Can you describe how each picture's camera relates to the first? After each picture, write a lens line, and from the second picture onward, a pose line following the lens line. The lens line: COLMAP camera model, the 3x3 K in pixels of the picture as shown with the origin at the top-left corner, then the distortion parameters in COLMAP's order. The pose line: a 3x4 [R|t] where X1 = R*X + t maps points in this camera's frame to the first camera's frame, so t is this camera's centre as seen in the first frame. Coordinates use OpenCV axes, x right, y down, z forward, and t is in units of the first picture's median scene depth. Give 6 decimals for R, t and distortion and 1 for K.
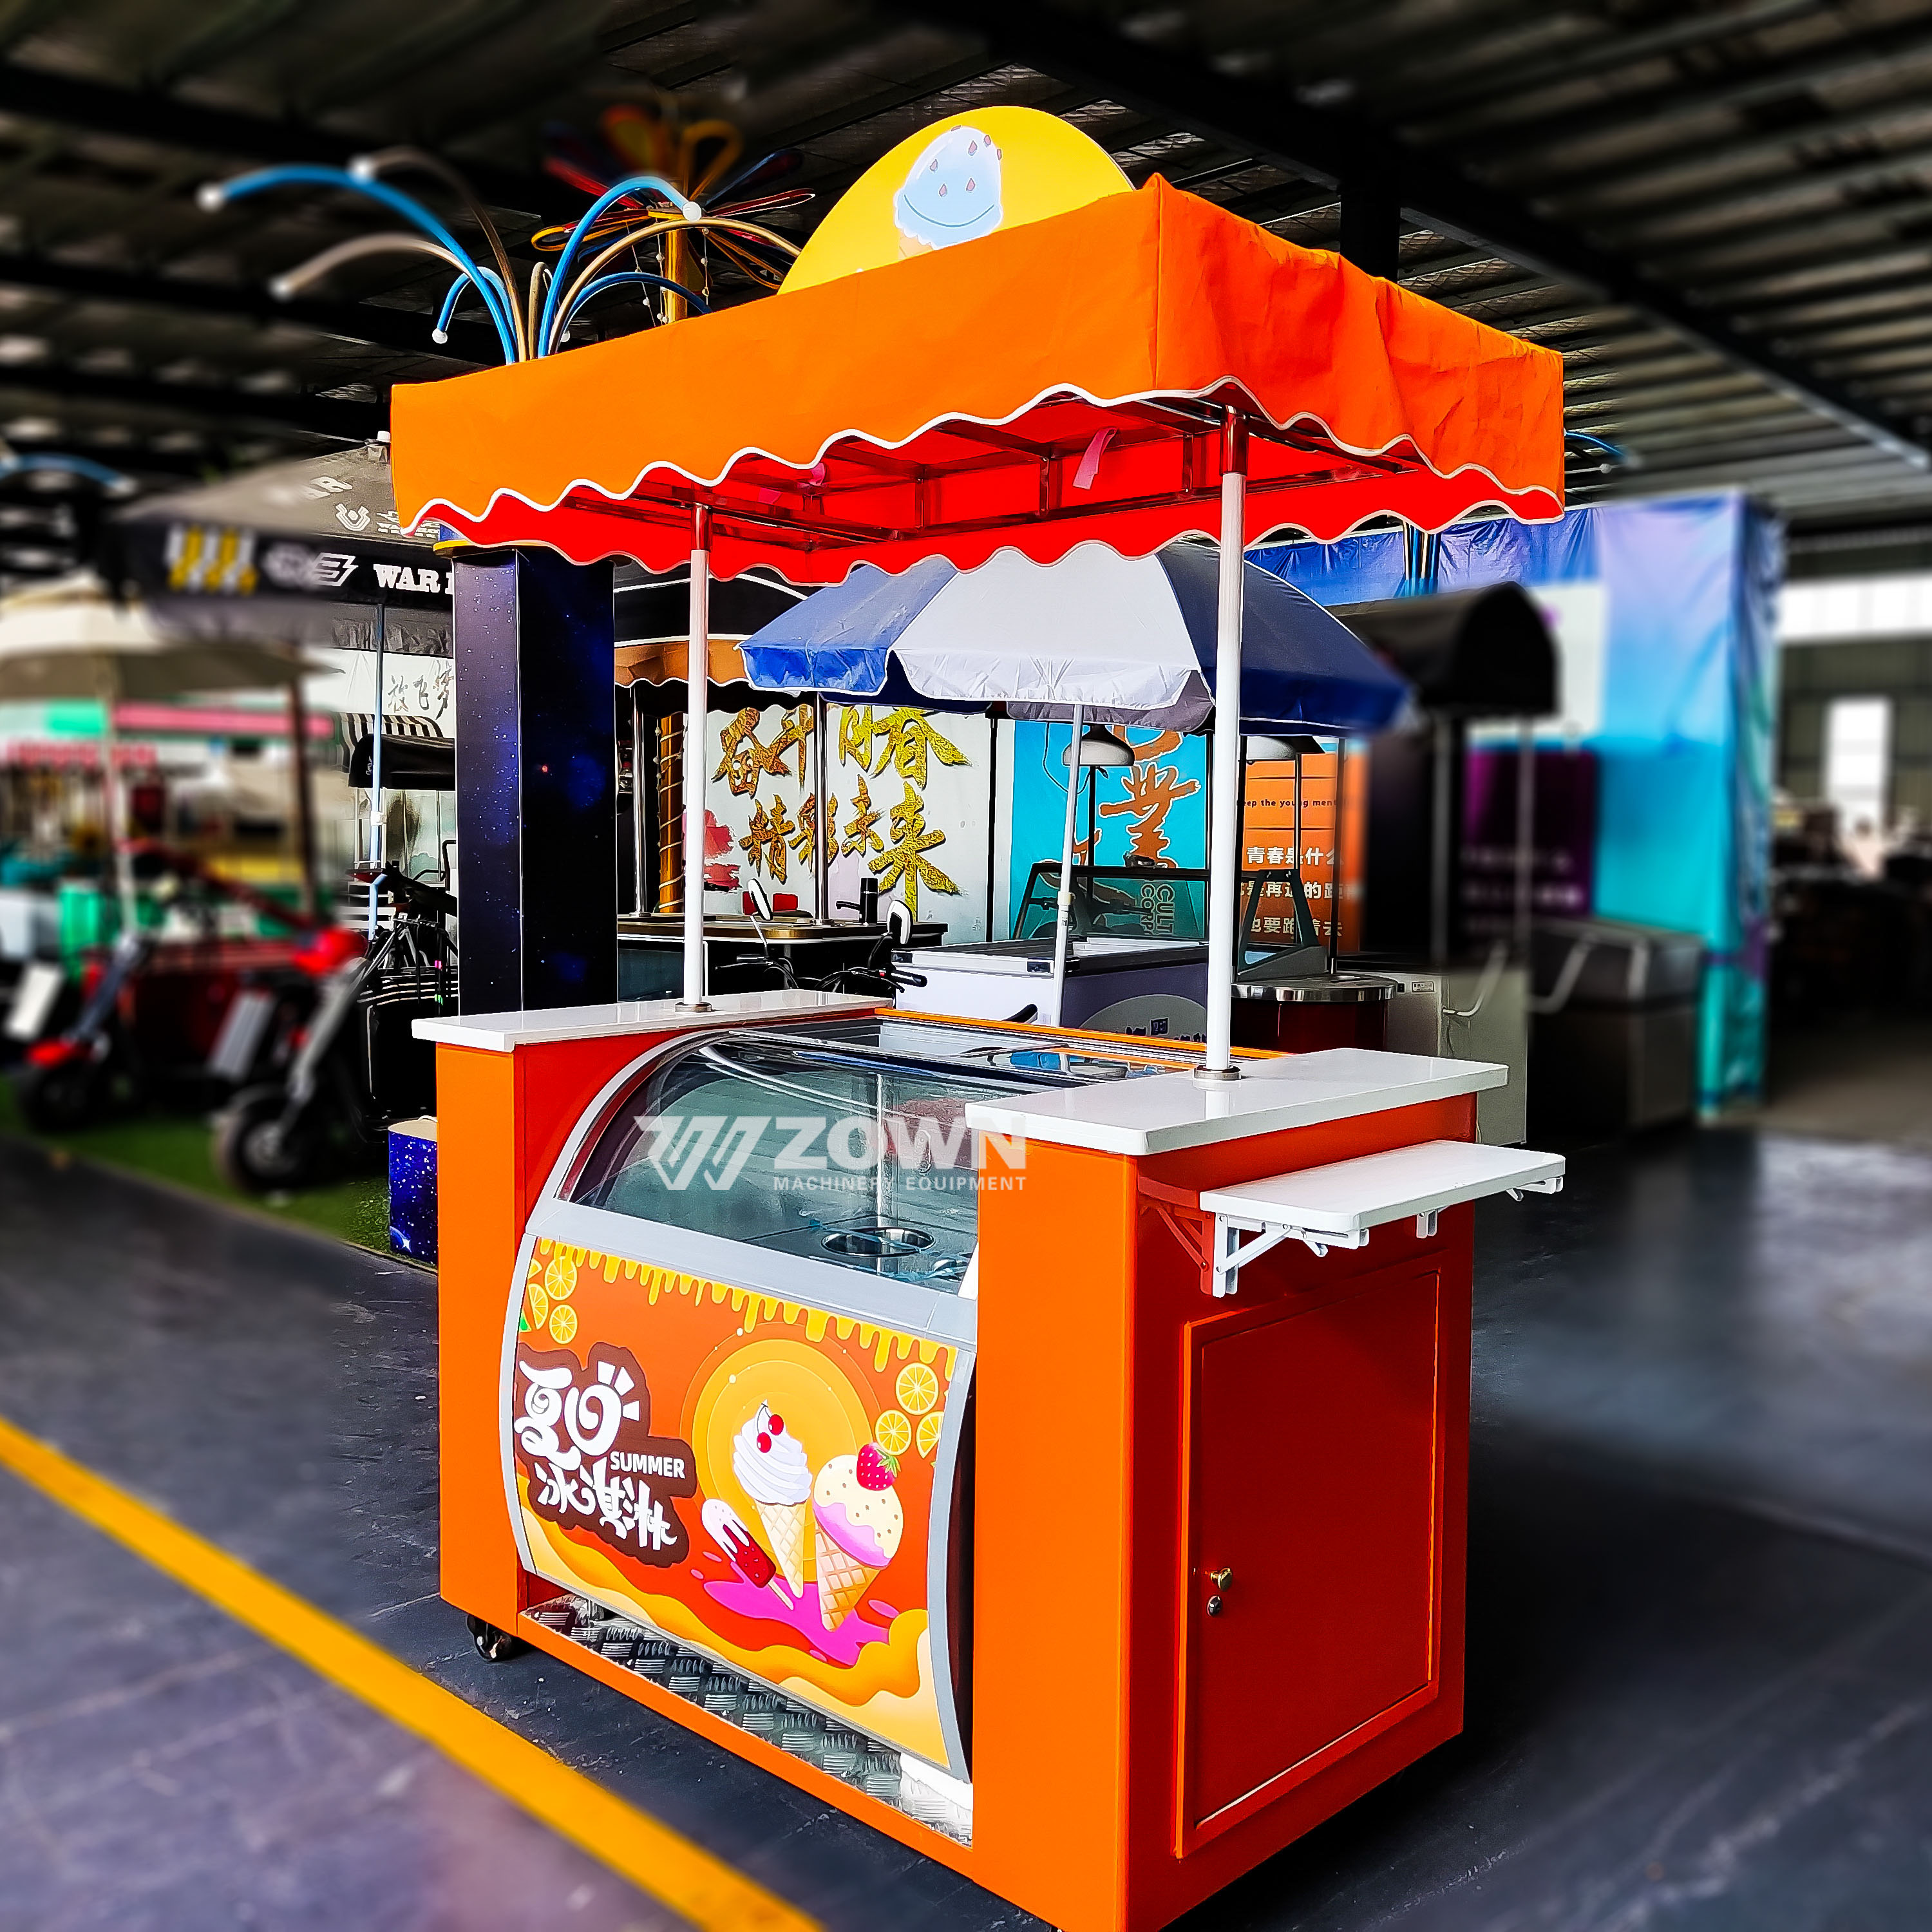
lens RADIAL K [[1948.1, 0, 966.0], [0, 1948.1, 966.0], [0, 0, 1]] dist [0.097948, -0.192834]
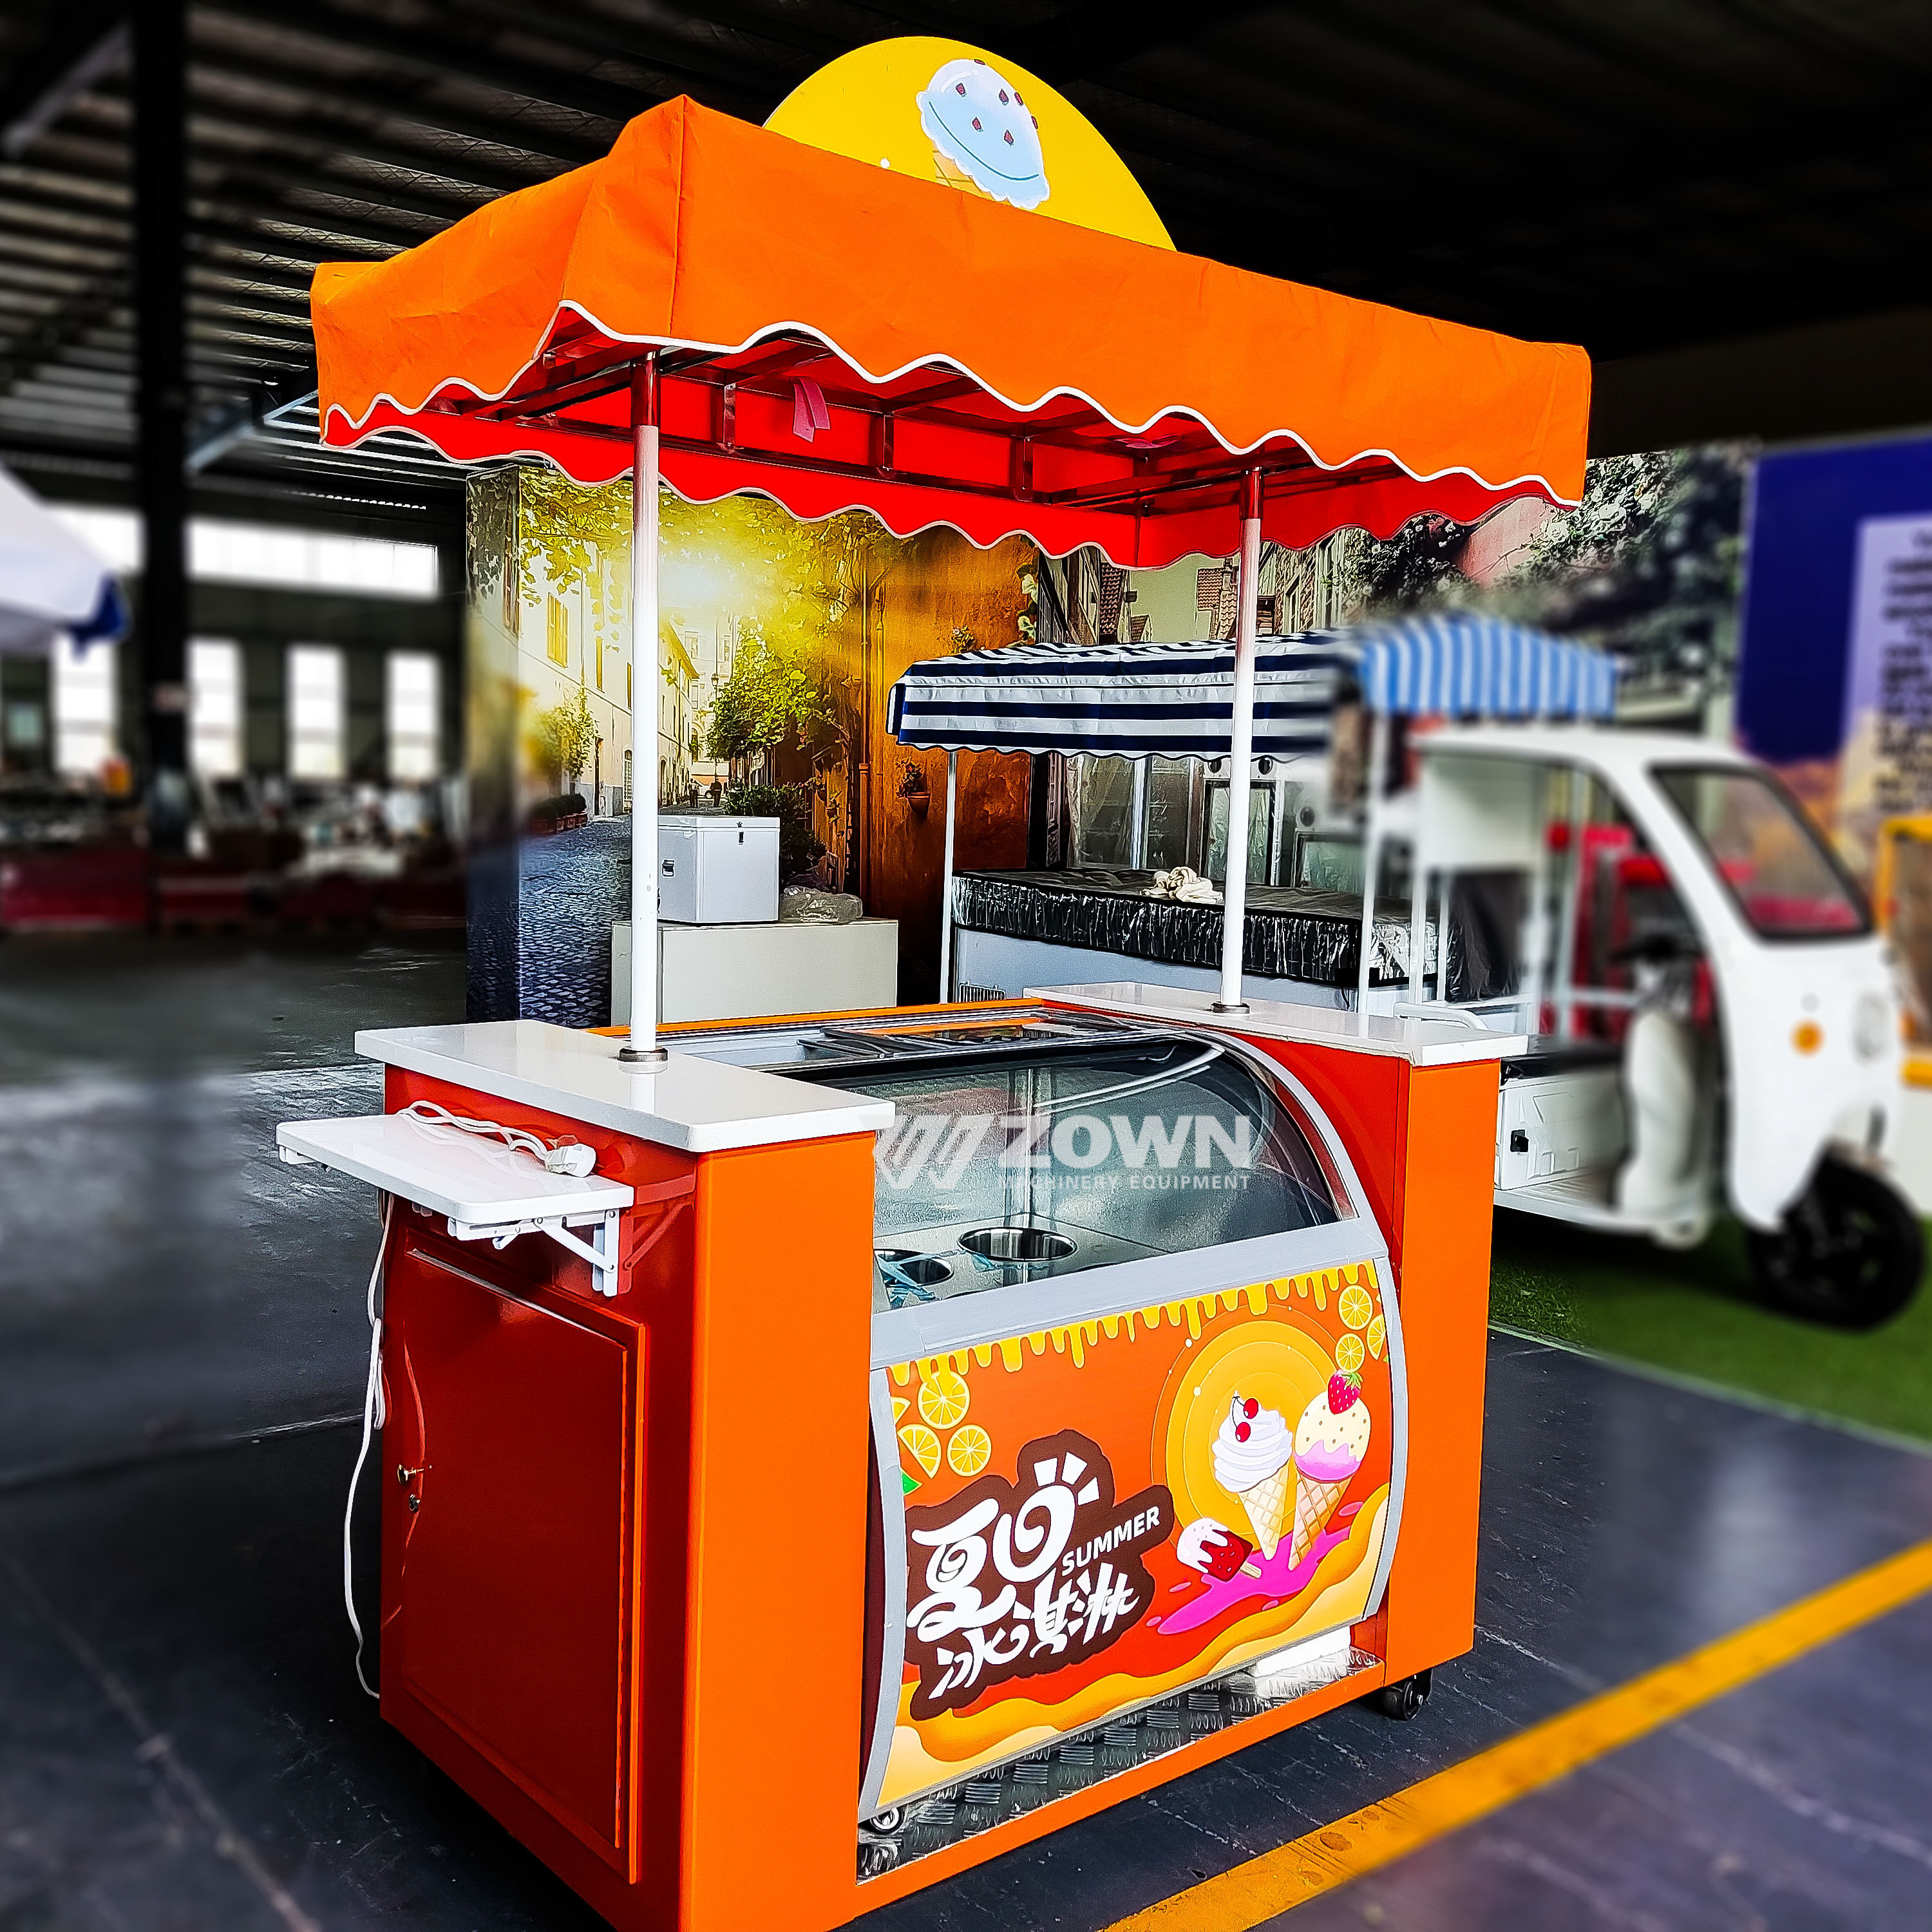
lens RADIAL K [[1966.0, 0, 878.5], [0, 1966.0, 966.4], [0, 0, 1]] dist [0.085645, -0.115623]
pose [[0.118309, -0.102266, 0.987697, -1.019997], [0.052978, 0.993916, 0.096564, -0.093369], [-0.991563, 0.040902, 0.123007, 0.975243]]
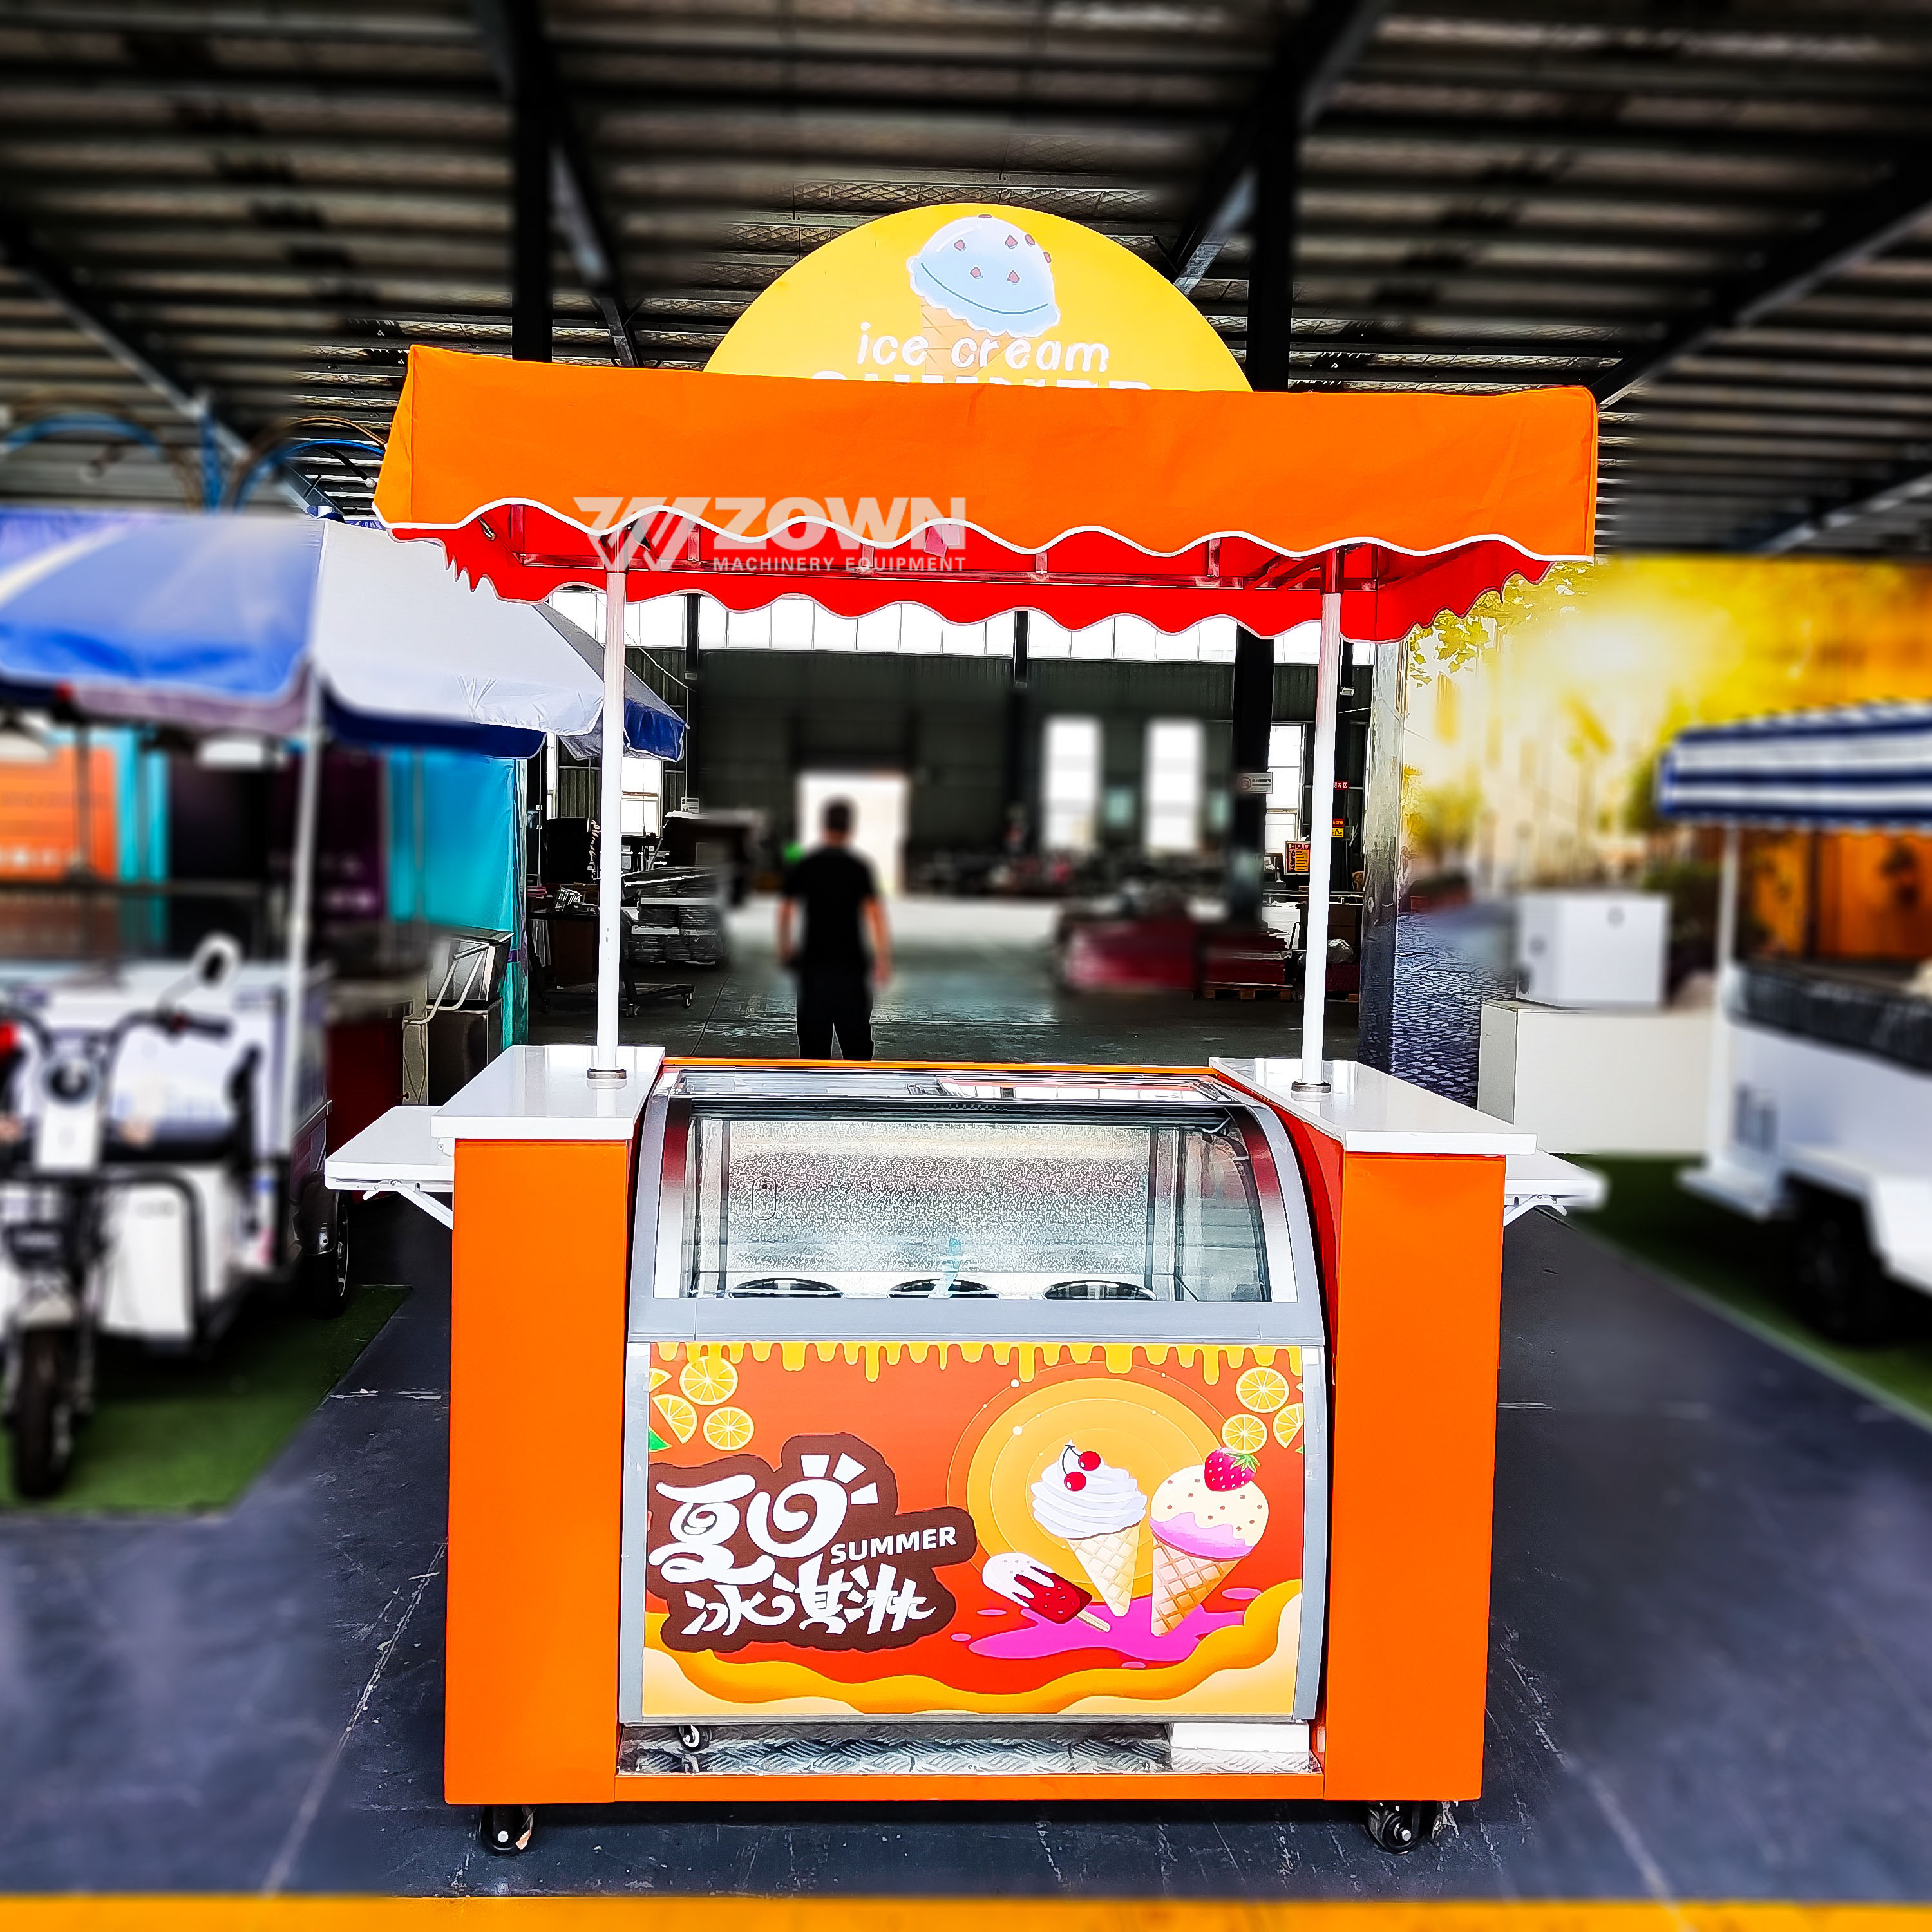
lens RADIAL K [[1966.0, 0, 878.5], [0, 1966.0, 966.4], [0, 0, 1]] dist [0.085645, -0.115623]
pose [[0.678478, -0.047132, 0.733107, -0.863283], [0.040267, 0.998825, 0.026949, -0.057581], [-0.733516, 0.011236, 0.679579, 0.334906]]
